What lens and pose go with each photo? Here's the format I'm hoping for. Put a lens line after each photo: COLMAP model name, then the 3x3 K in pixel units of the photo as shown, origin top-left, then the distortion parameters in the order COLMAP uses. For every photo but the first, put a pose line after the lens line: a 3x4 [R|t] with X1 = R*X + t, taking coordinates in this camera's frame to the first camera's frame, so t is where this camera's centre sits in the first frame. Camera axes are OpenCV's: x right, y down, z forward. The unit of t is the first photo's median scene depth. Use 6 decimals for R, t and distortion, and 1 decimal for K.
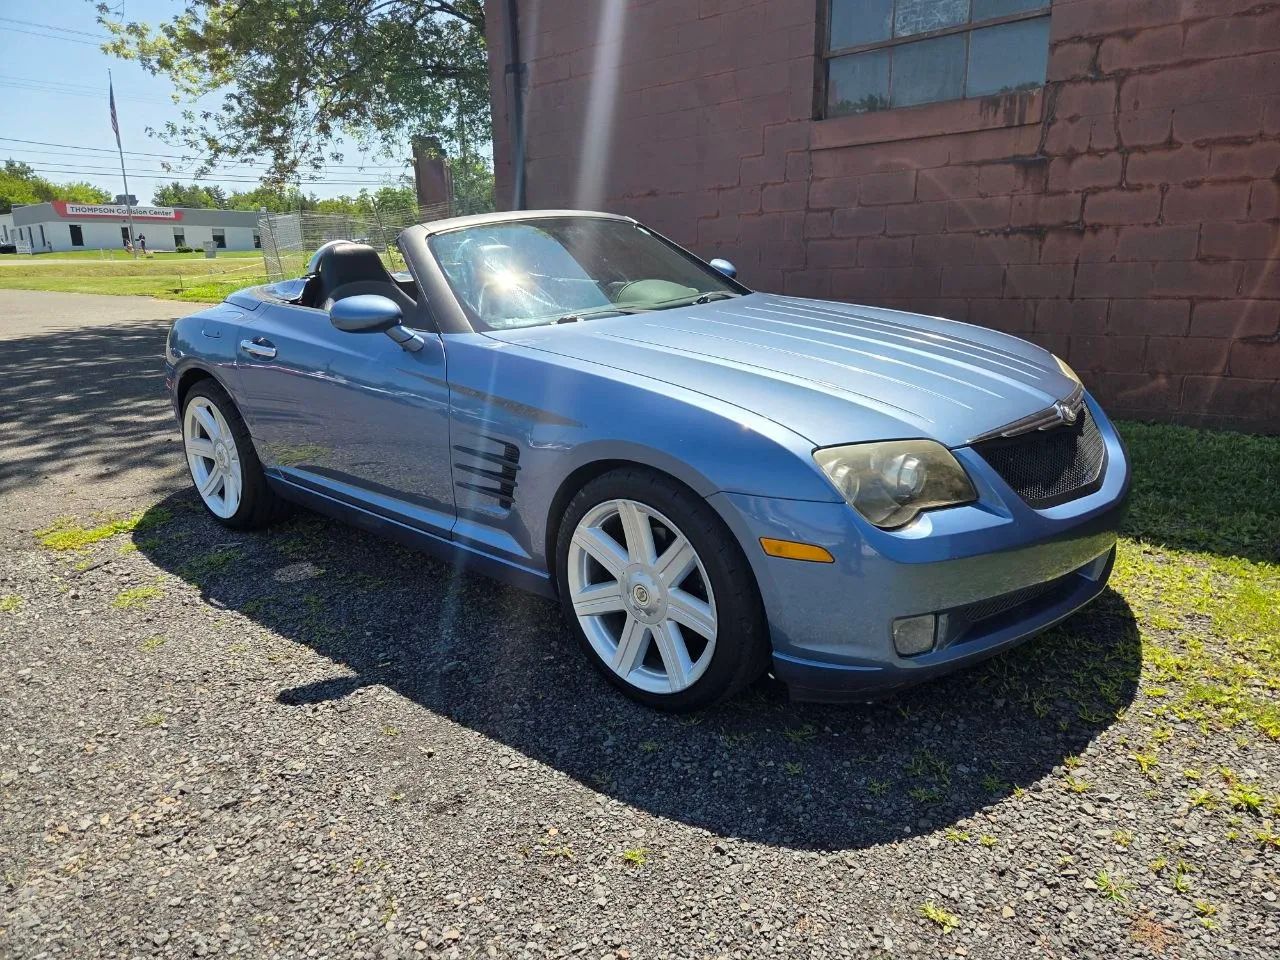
lens RADIAL K [[838.5, 0, 640.0], [0, 838.5, 480.0], [0, 0, 1]] dist [0.062878, -0.053712]
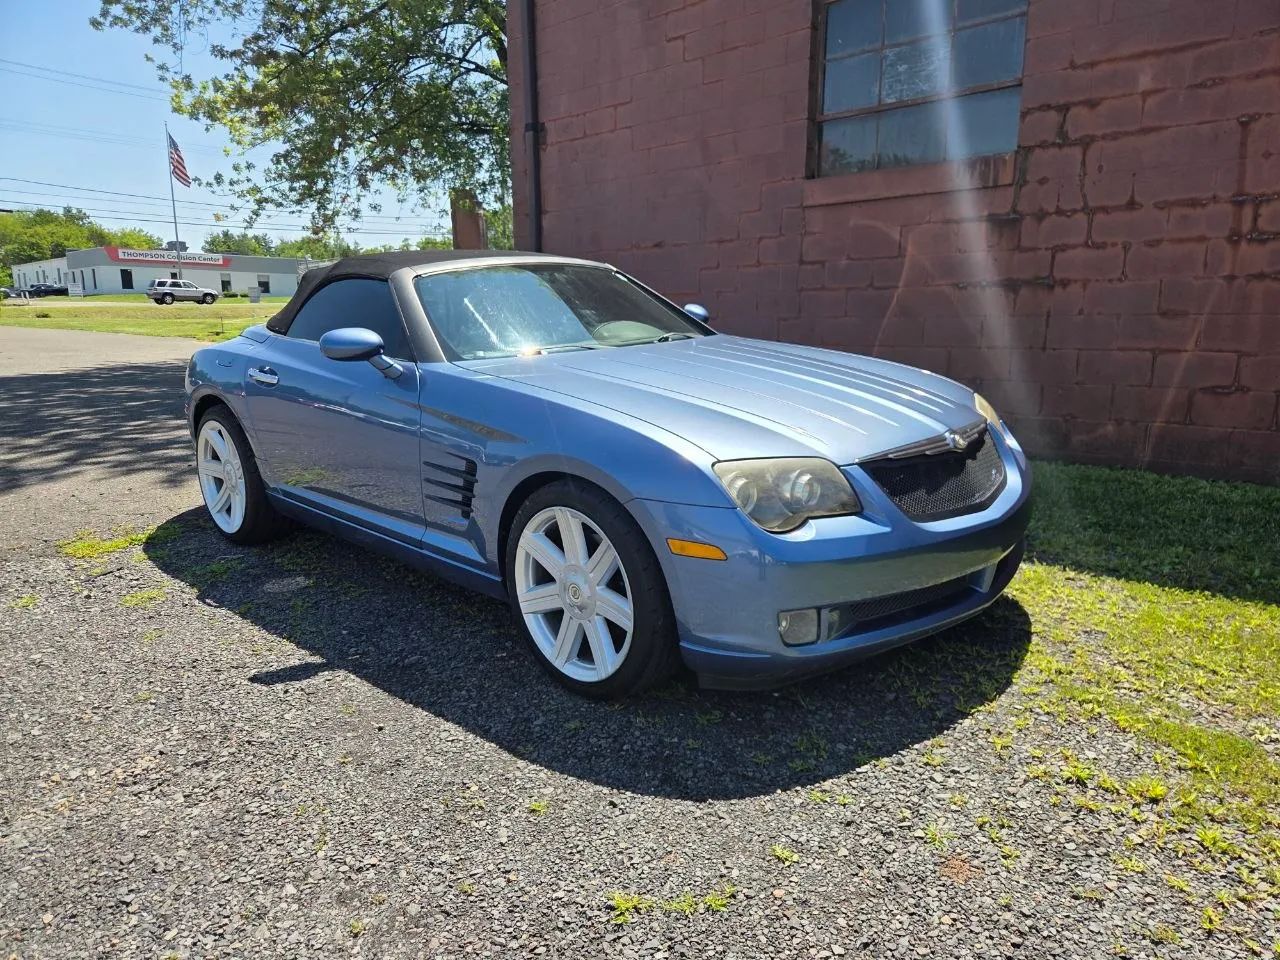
lens RADIAL K [[841.4, 0, 655.1], [0, 841.4, 491.6], [0, 0, 1]] dist [0.060828, -0.054121]
pose [[0.999544, 0.019548, -0.023023, 0.055959], [-0.020552, 0.998811, -0.044198, 0.020324], [0.022132, 0.044651, 0.998757, -0.056538]]
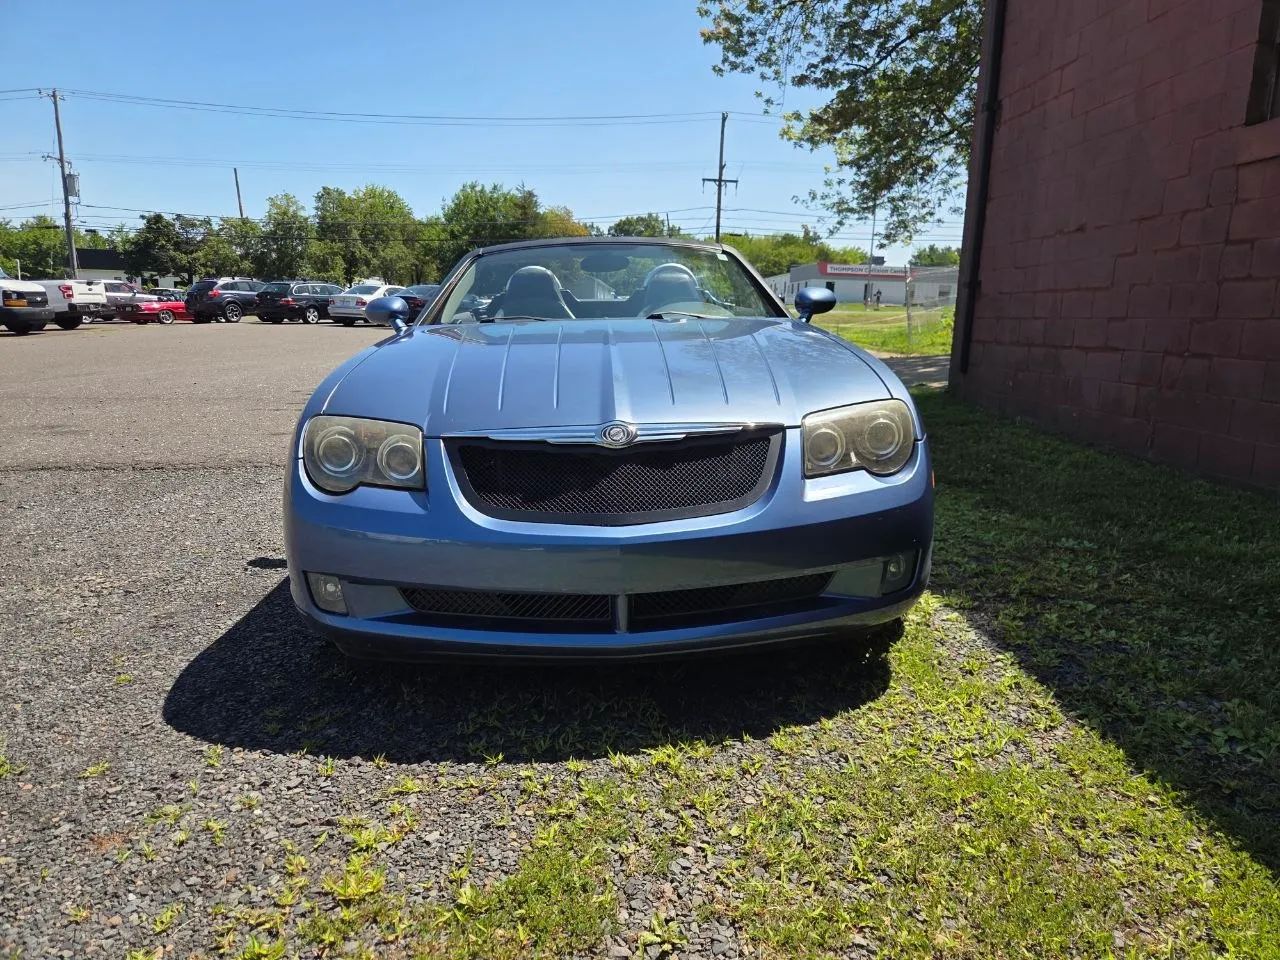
lens RADIAL K [[855.6, 0, 640.0], [0, 855.6, 480.0], [0, 0, 1]] dist [0.071891, -0.058645]
pose [[0.685411, 0.171510, -0.707669, 0.527004], [-0.219379, 0.975347, 0.023905, -0.022806], [0.694323, 0.138863, 0.706139, 0.150353]]
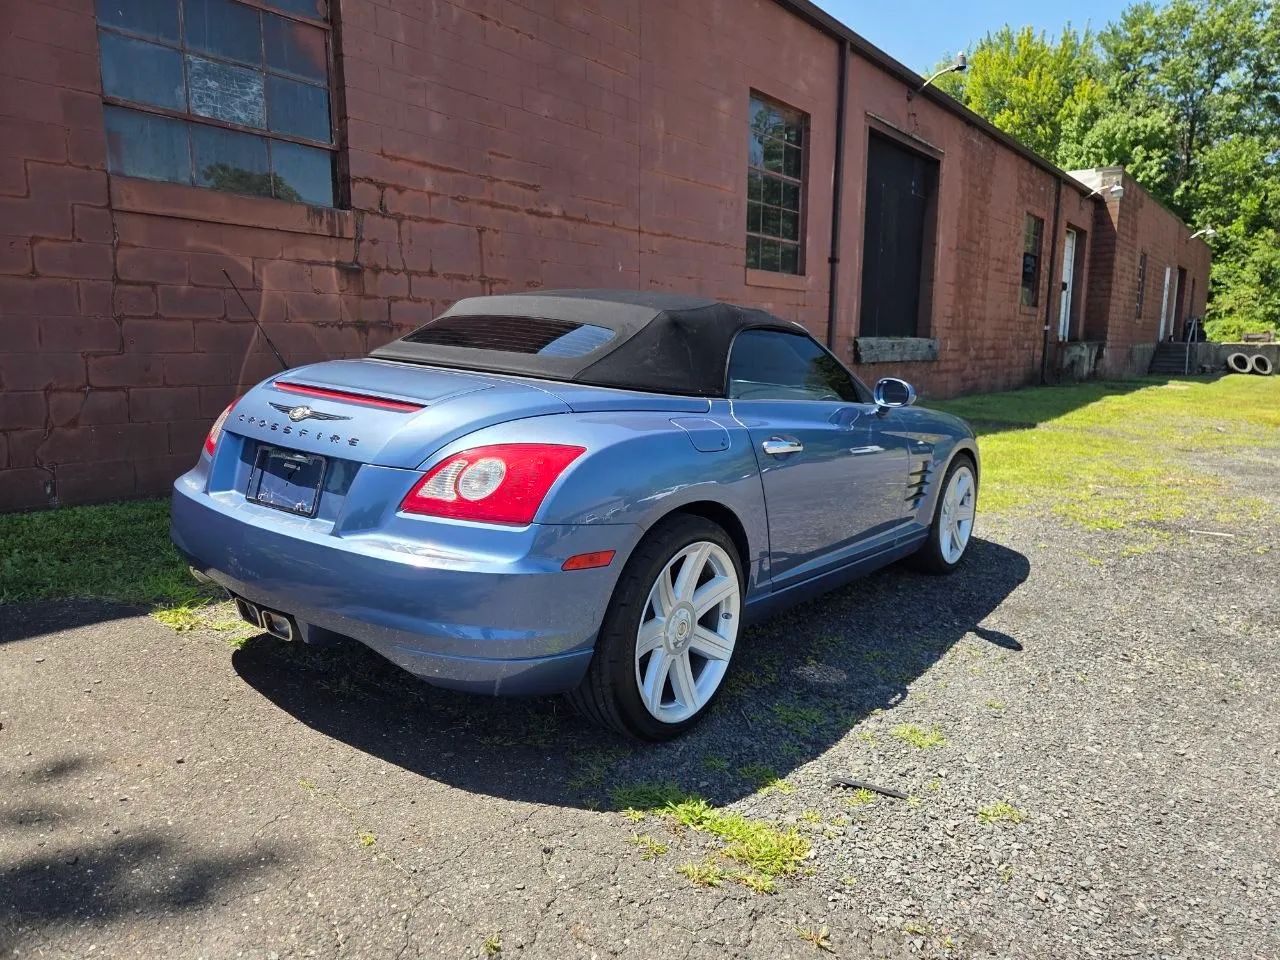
lens RADIAL K [[848.8, 0, 657.8], [0, 848.8, 460.7], [0, 0, 1]] dist [0.073889, -0.060777]
pose [[-0.076309, -0.121115, 0.989701, -0.821887], [0.236180, 0.962152, 0.135954, -0.182798], [-0.968708, 0.244122, -0.044816, 0.724139]]
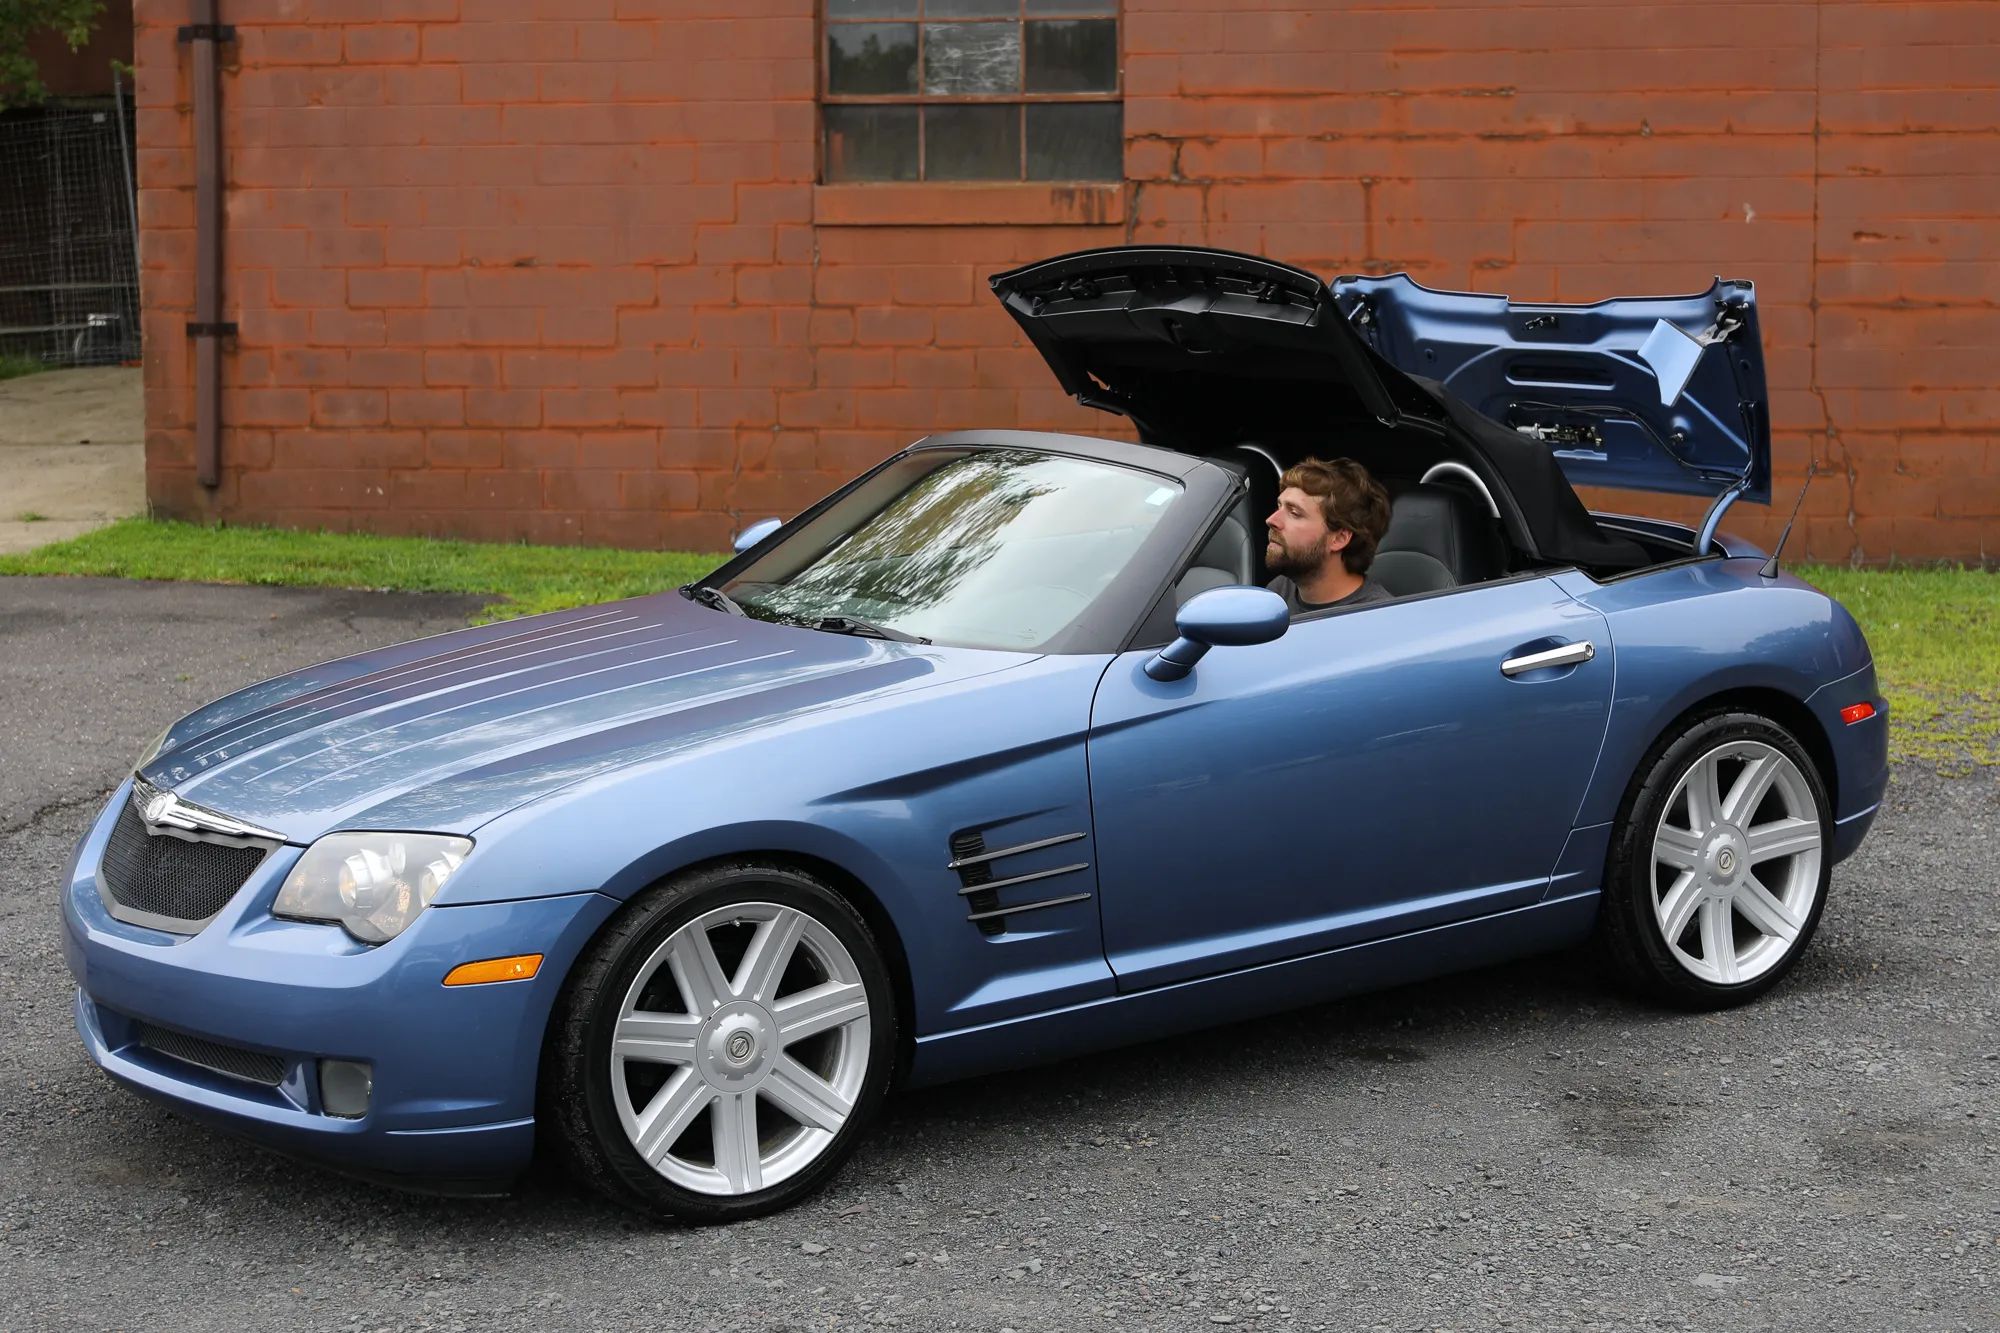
lens RADIAL K [[4673.1, 0, 1055.2], [0, 4673.1, 613.6], [0, 0, 1]] dist [-0.022945, 0.016295]
pose [[0.838905, -0.009976, 0.544187, -2.096830], [0.118700, 0.979119, -0.165037, 0.705699], [-0.531177, 0.203045, 0.822571, -2.669039]]
